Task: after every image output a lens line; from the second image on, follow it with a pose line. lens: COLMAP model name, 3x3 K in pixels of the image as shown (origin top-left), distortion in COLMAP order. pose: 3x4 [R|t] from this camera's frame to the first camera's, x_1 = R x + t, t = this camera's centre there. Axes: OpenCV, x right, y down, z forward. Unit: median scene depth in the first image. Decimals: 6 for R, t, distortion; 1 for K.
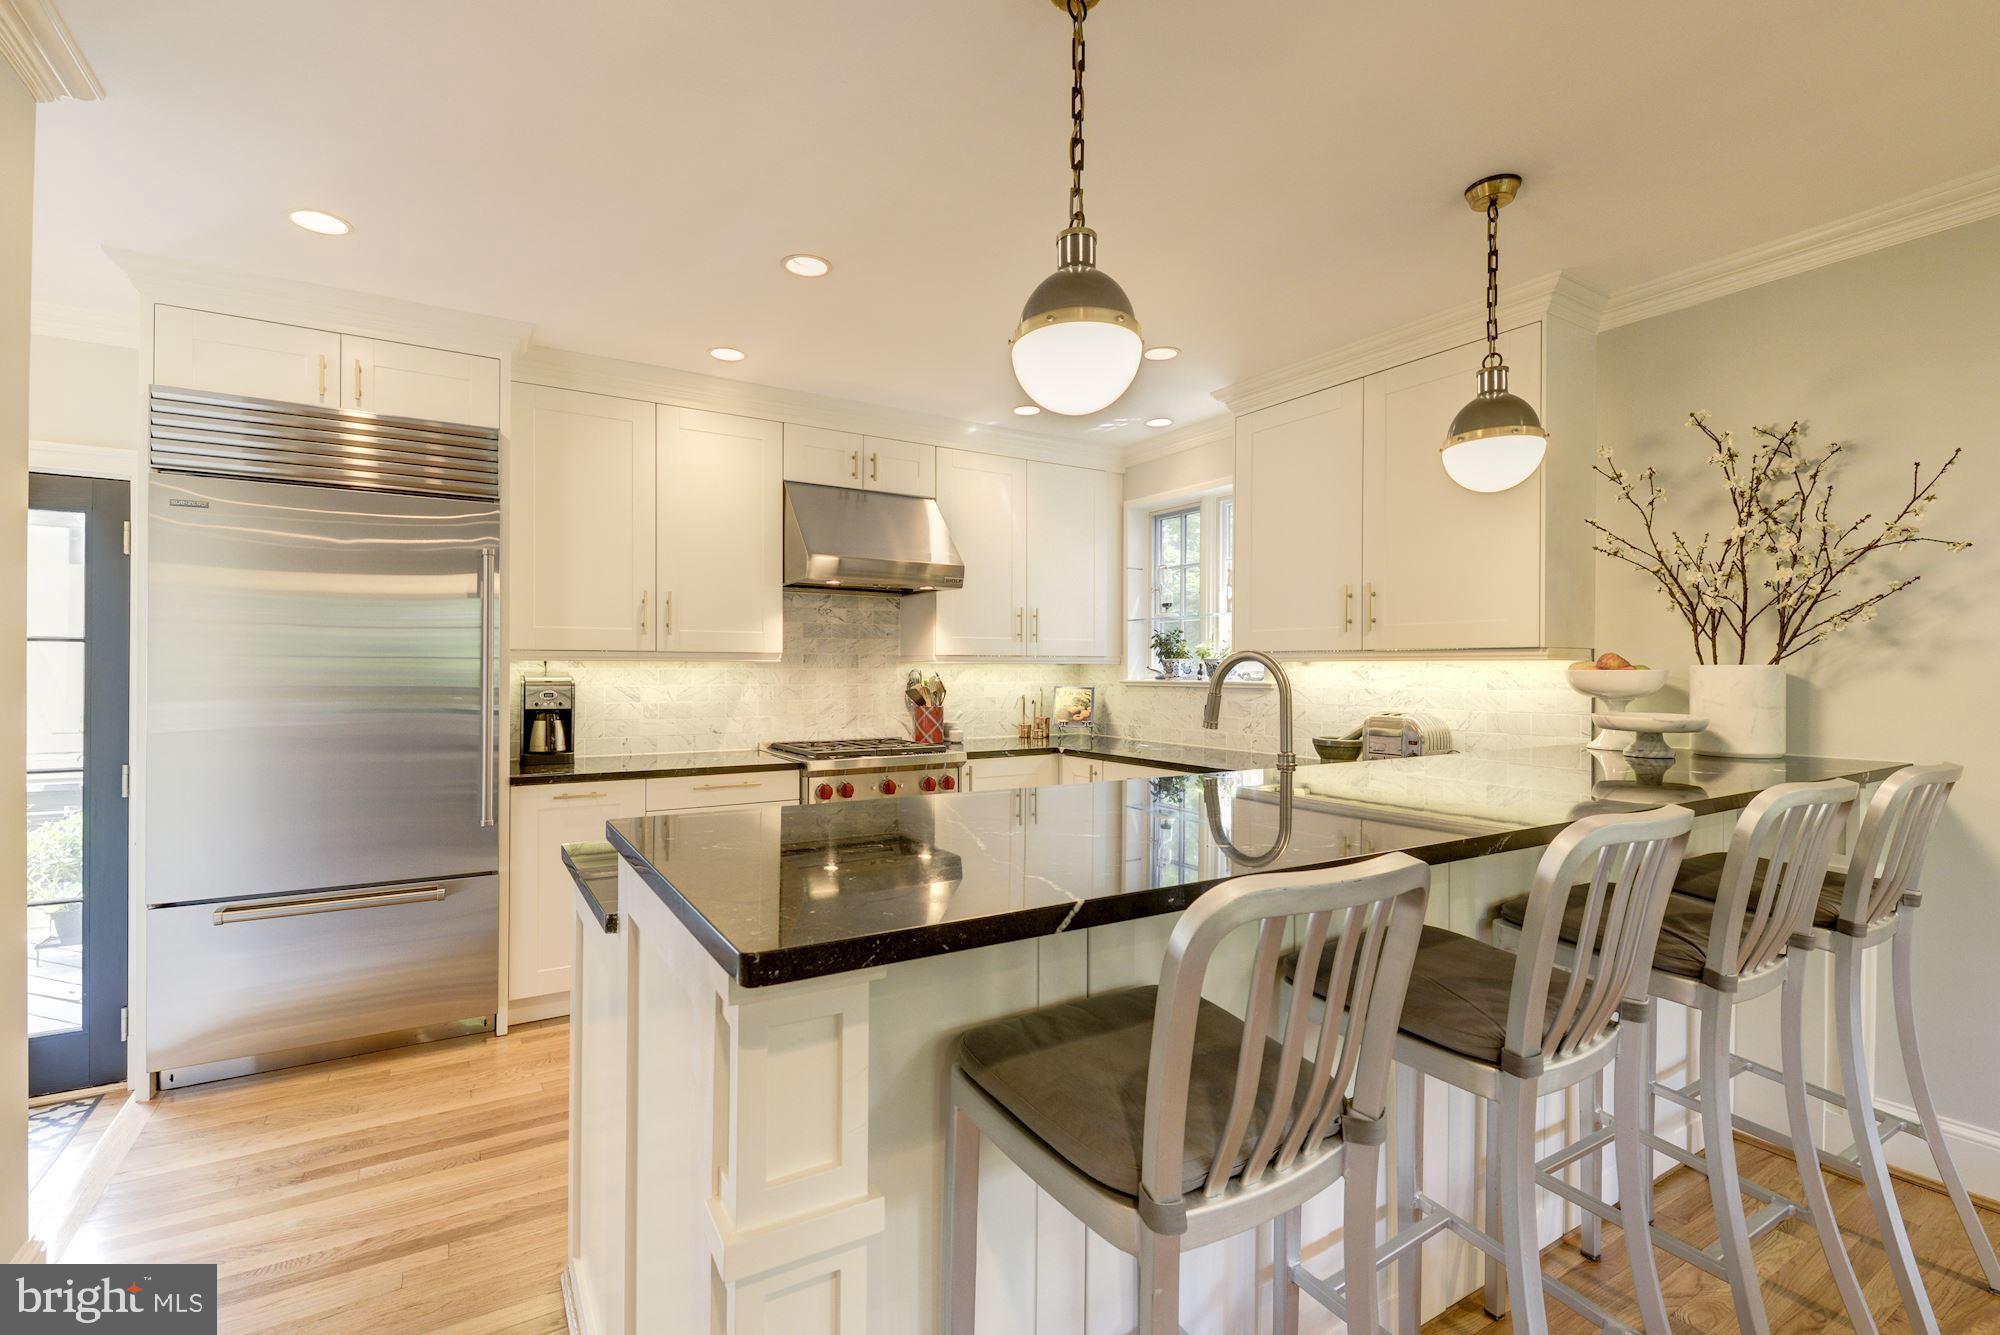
lens RADIAL K [[874.2, 0, 962.7], [0, 874.2, 673.4], [0, 0, 1]] dist [0.020000, -0.010553]
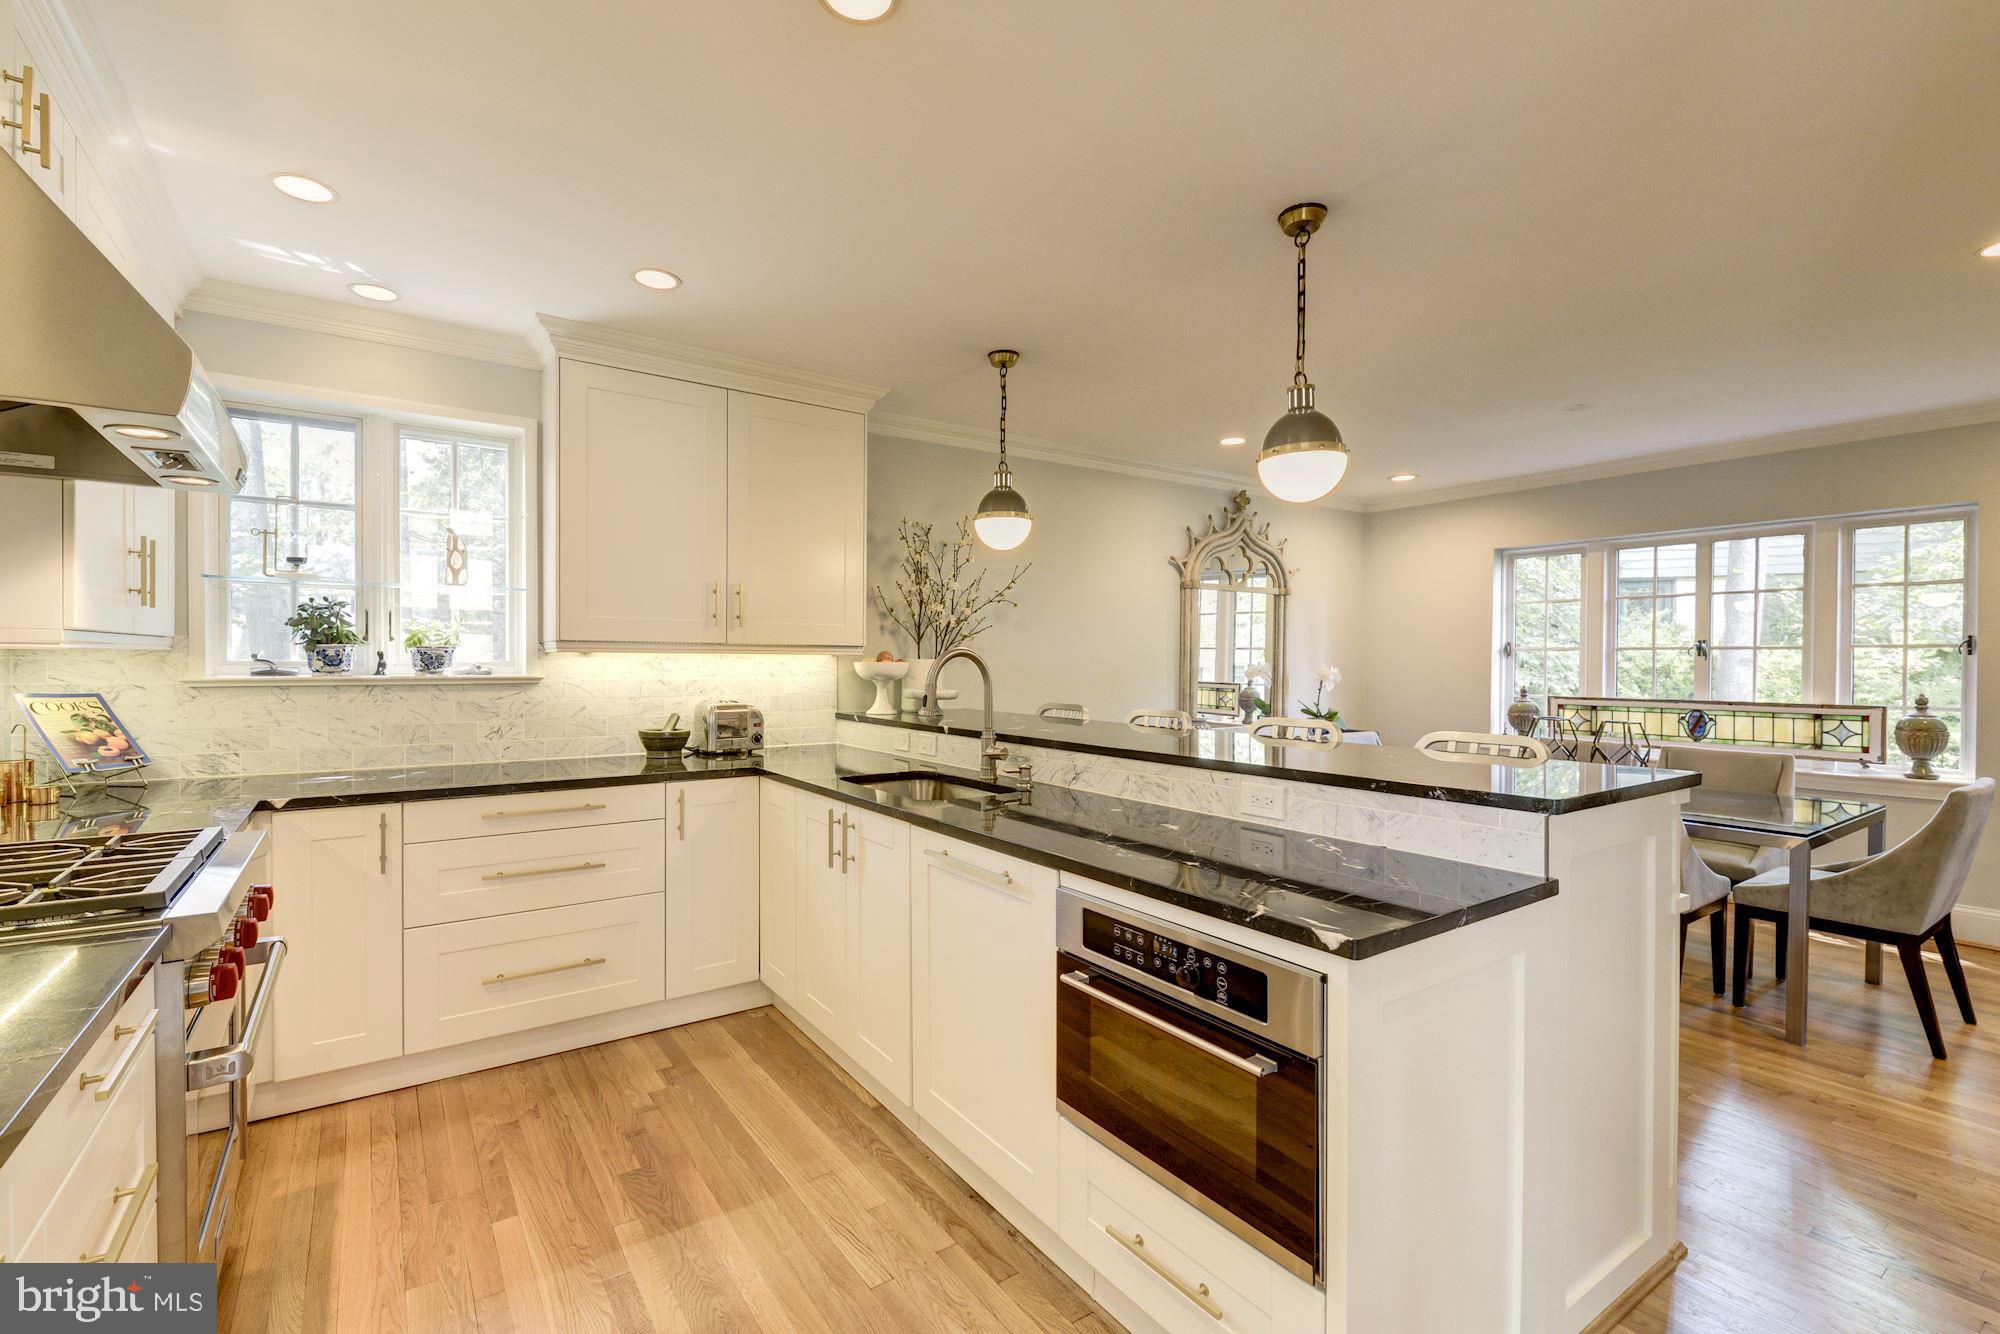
lens RADIAL K [[874.5, 0, 989.1], [0, 874.5, 670.8], [0, 0, 1]] dist [0.018162, -0.009722]
pose [[-0.071454, -0.015599, 0.997322, -0.533509], [-0.001610, 0.999878, 0.015523, -0.008796], [-0.997443, -0.000496, -0.071470, 0.636388]]
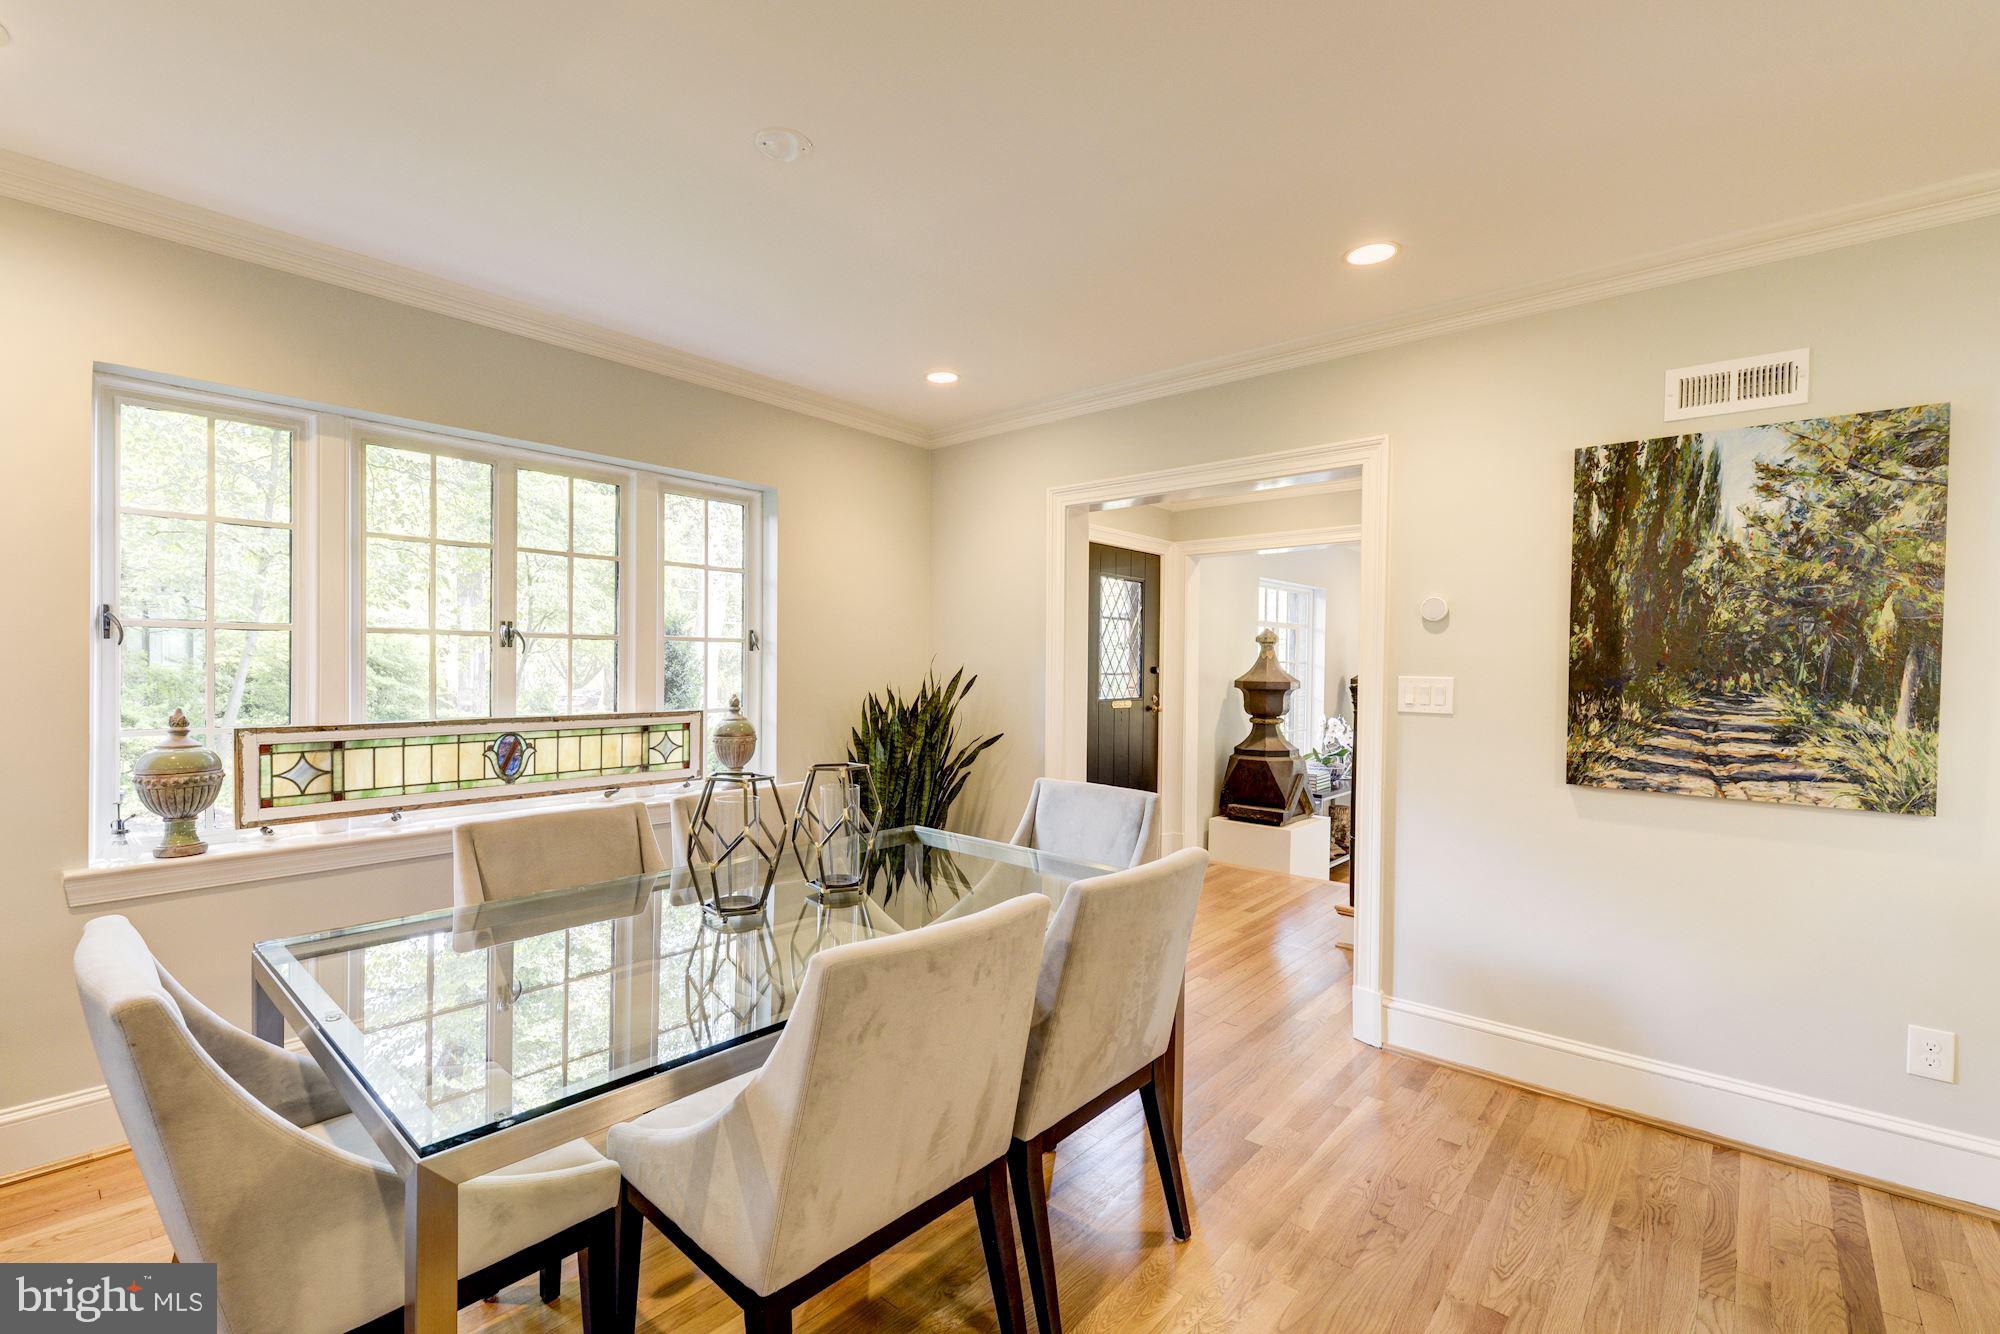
lens RADIAL K [[878.9, 0, 944.2], [0, 878.9, 671.6], [0, 0, 1]] dist [-0.000838, -0.000231]
pose [[-0.957721, -0.008518, -0.287571, 0.540288], [-0.012105, 0.999870, 0.010697, -0.002378], [0.287442, 0.013726, -0.957700, 0.389504]]
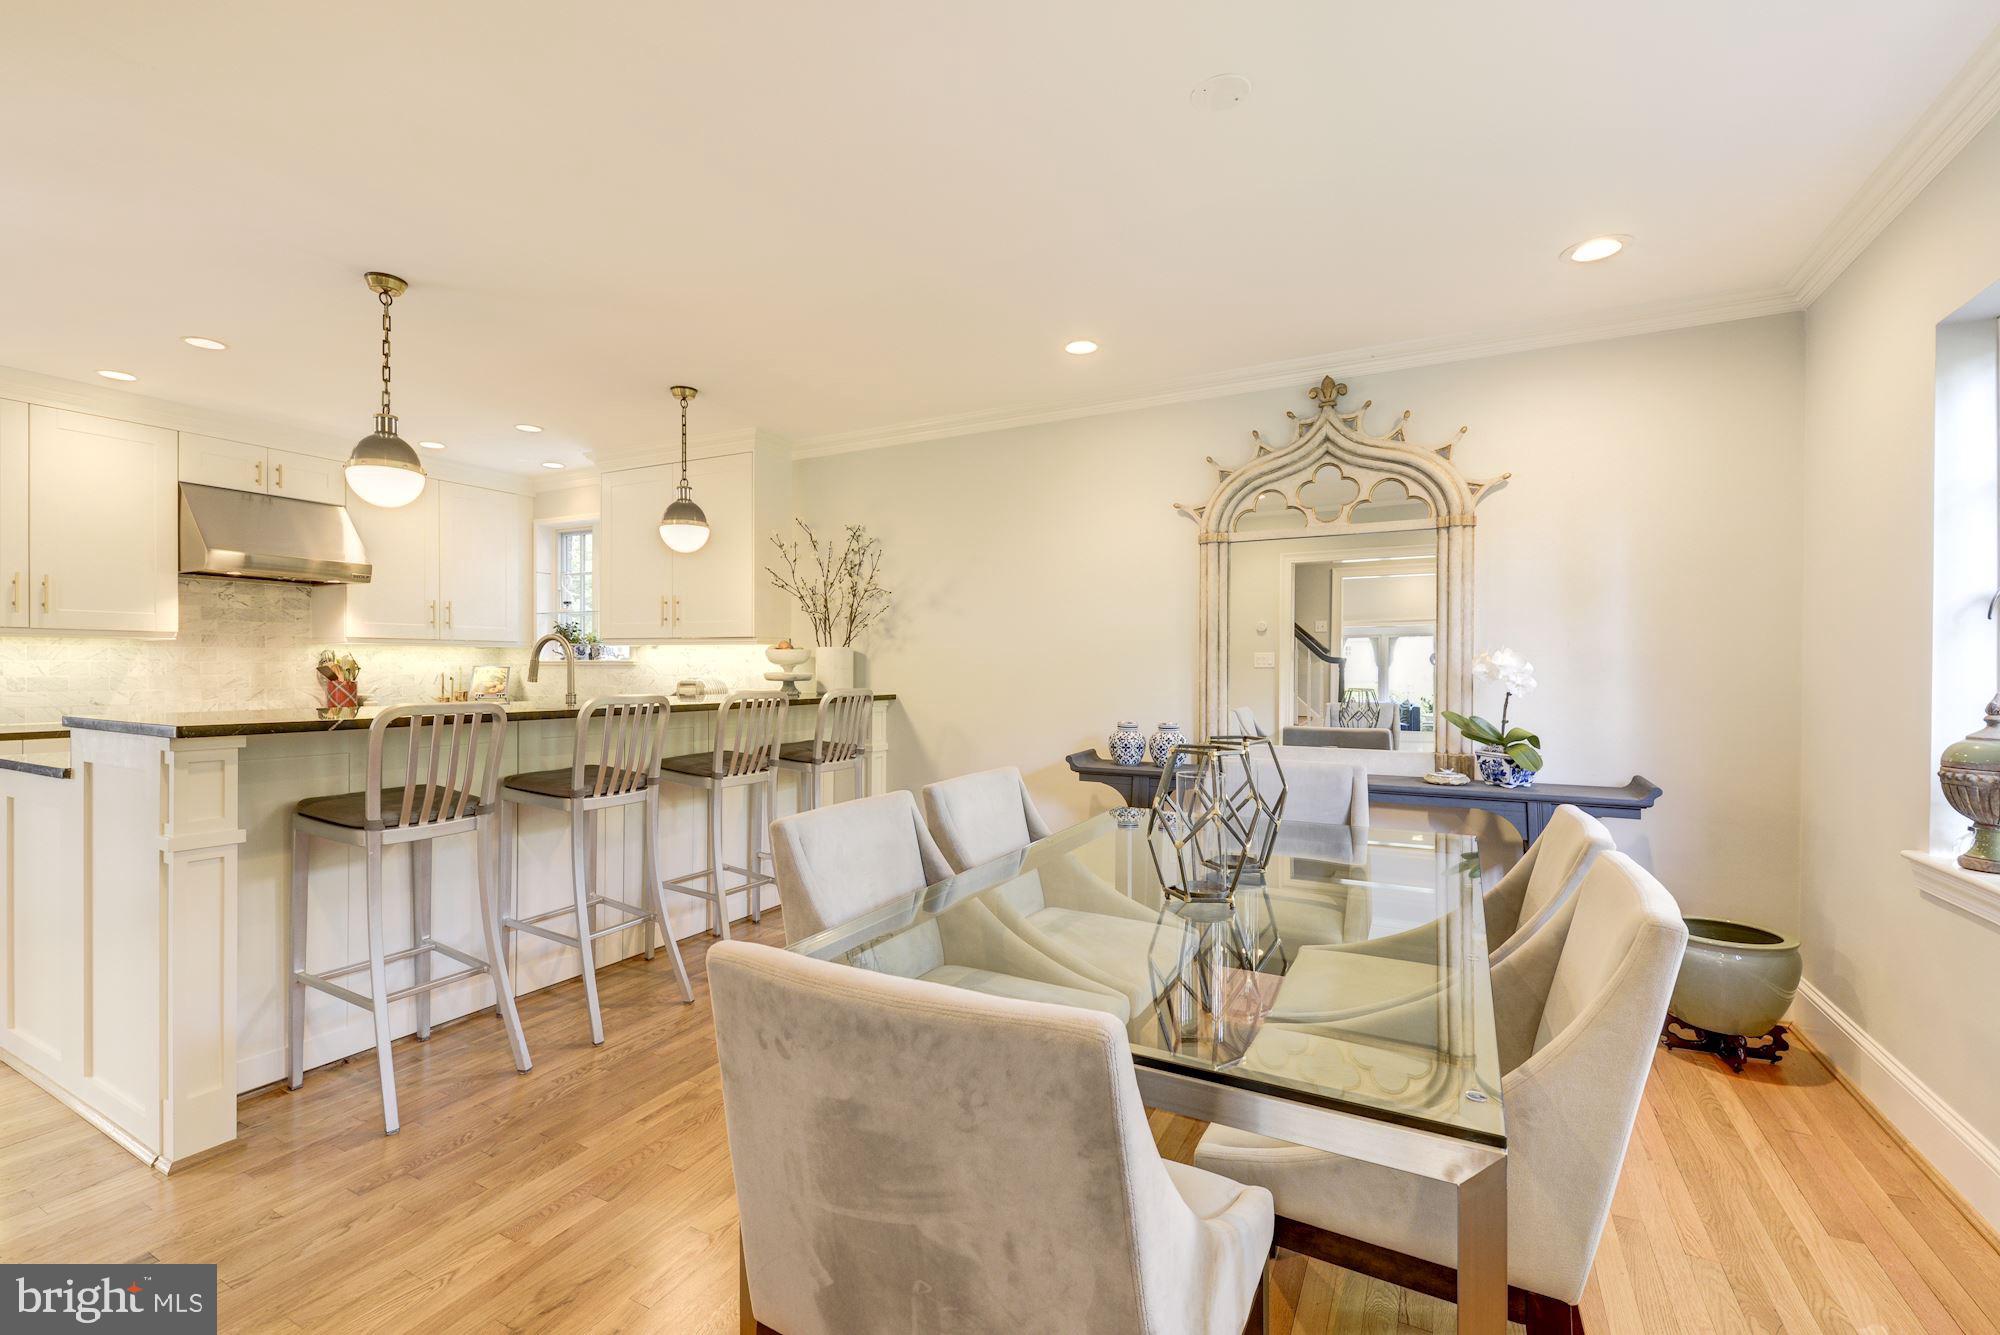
lens RADIAL K [[874.2, 0, 962.7], [0, 874.2, 673.4], [0, 0, 1]] dist [0.020000, -0.010553]
pose [[0.861225, -0.003117, 0.508214, 0.090230], [-0.000242, 0.999979, 0.006544, 0.022305], [-0.508224, -0.005759, 0.861206, -0.509631]]
